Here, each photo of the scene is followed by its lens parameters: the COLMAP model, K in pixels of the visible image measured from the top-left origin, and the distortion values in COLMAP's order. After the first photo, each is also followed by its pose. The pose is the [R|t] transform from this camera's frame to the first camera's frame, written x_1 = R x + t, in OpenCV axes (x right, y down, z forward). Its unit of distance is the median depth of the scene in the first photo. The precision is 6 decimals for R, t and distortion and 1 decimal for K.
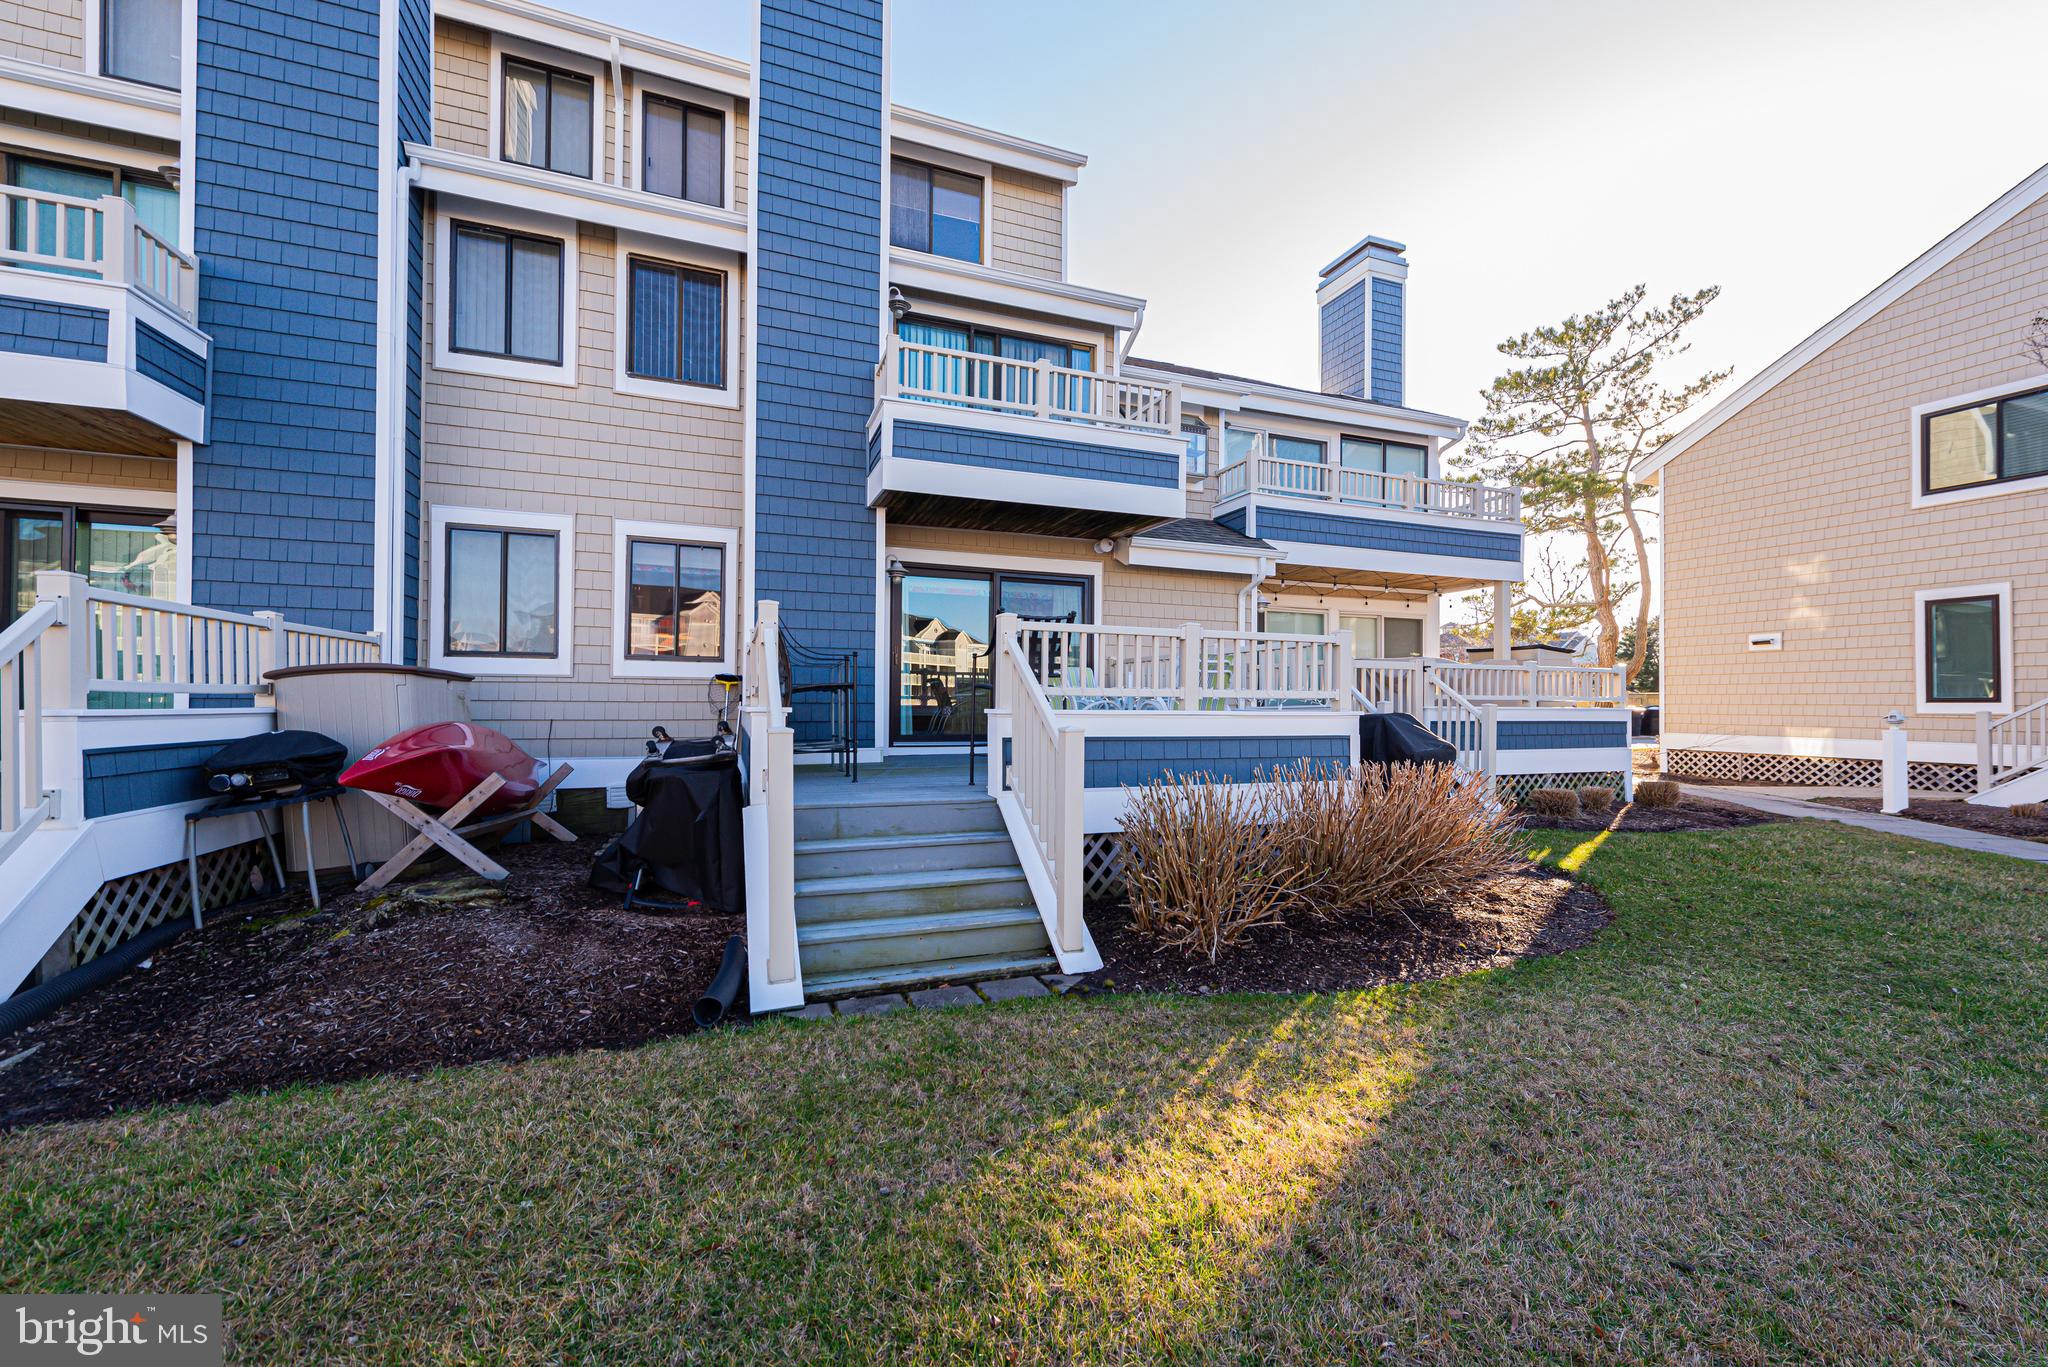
lens RADIAL K [[799.0, 0, 1030.5], [0, 799.0, 689.7], [0, 0, 1]] dist [0.017660, -0.005596]
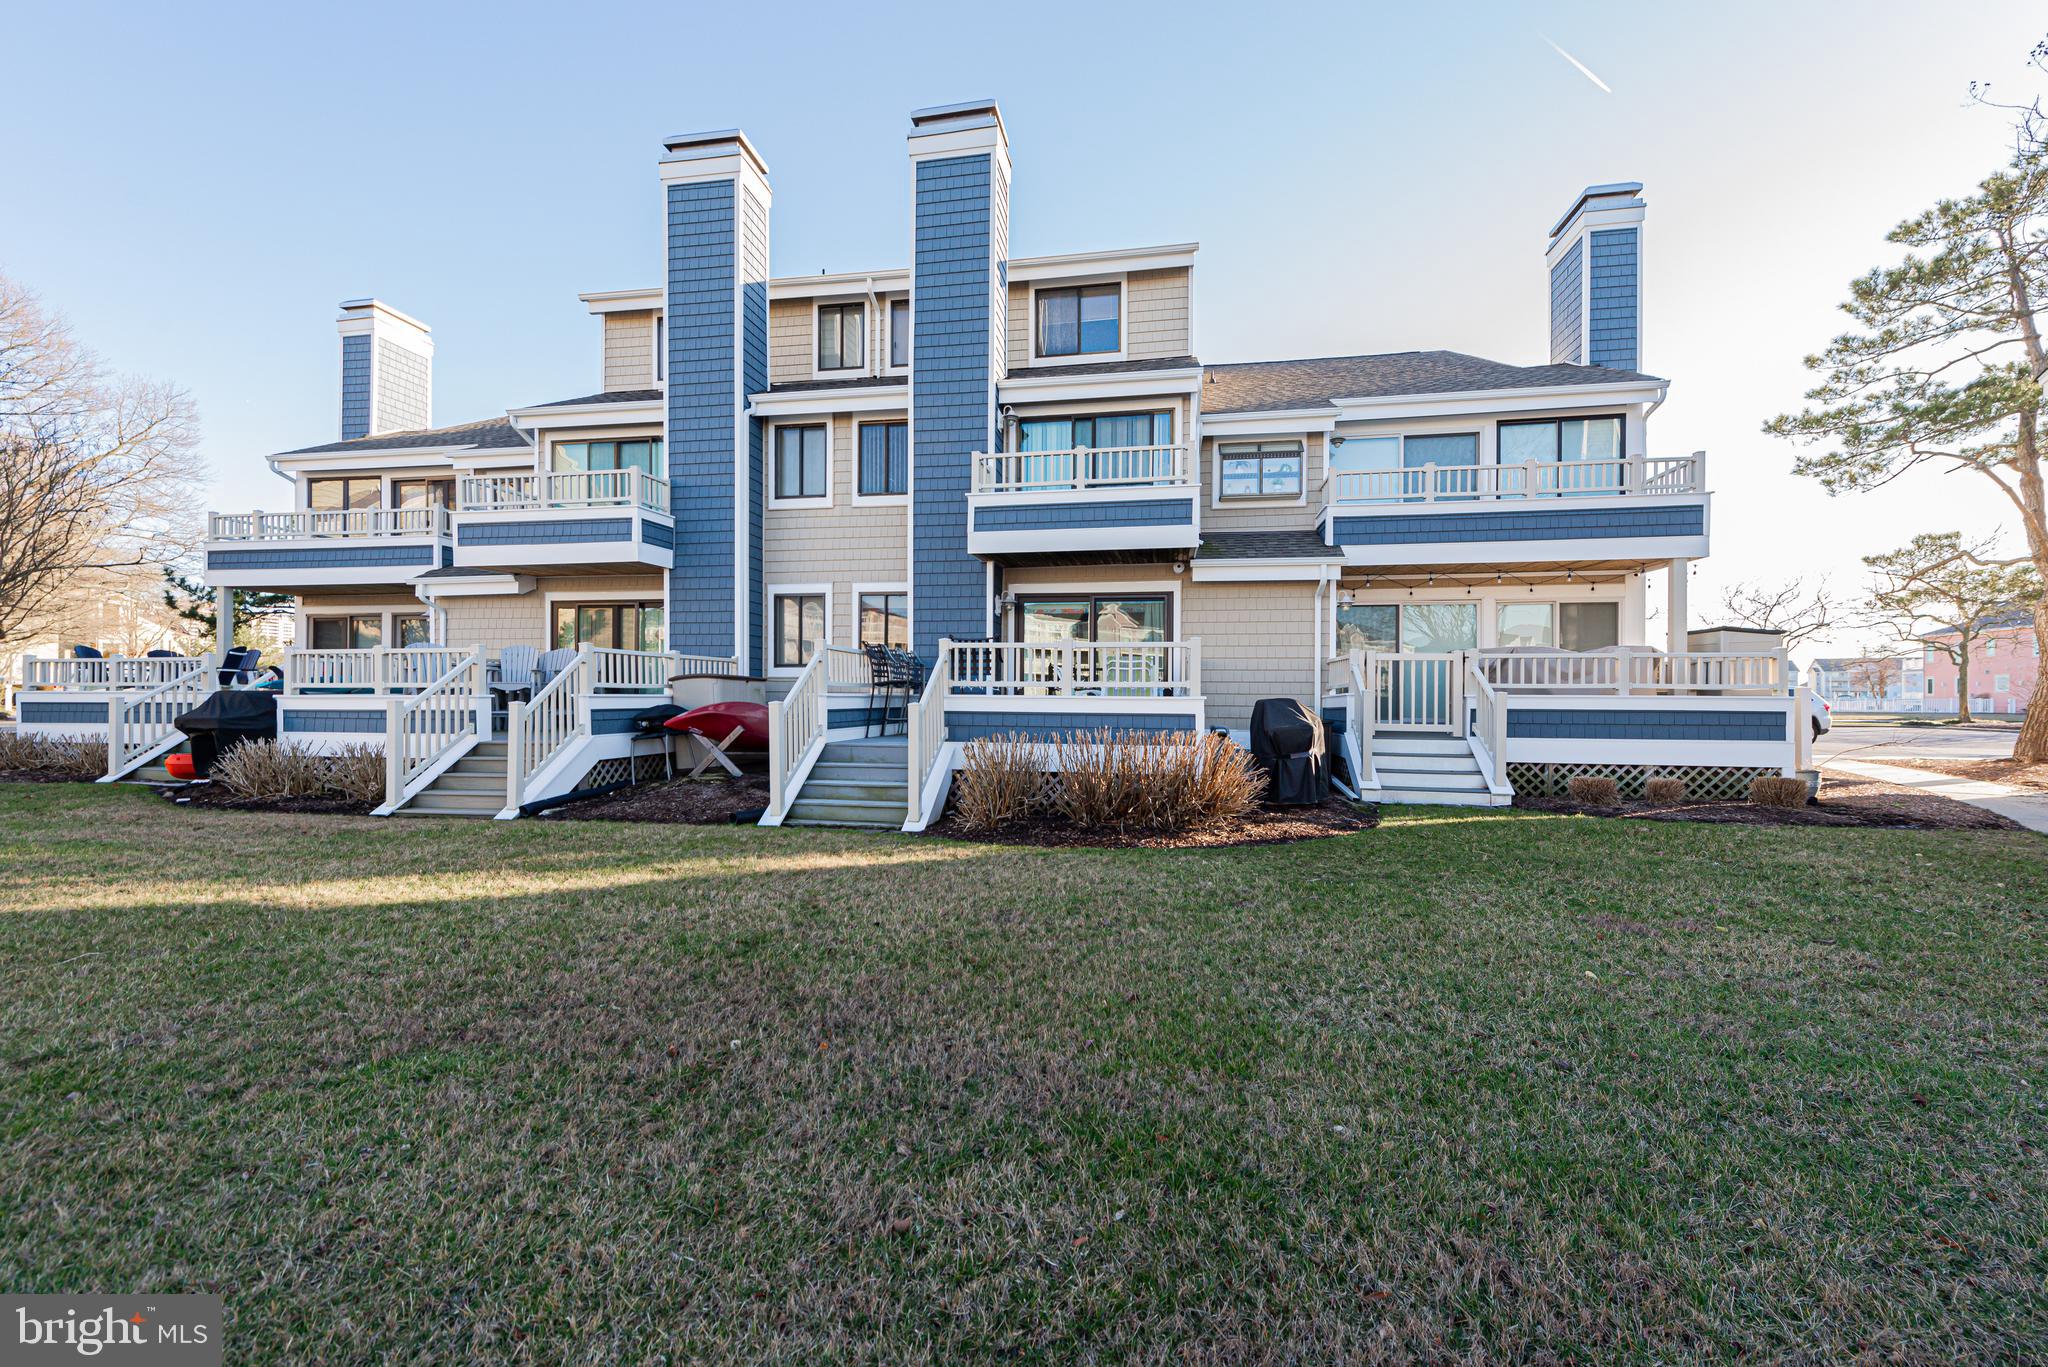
lens RADIAL K [[799.0, 0, 1031.4], [0, 799.0, 688.4], [0, 0, 1]] dist [0.017660, -0.005596]
pose [[0.861906, -0.004988, -0.507044, 0.652414], [0.008269, 0.999957, 0.004221, 0.003159], [0.507001, -0.007831, 0.861910, -0.249314]]
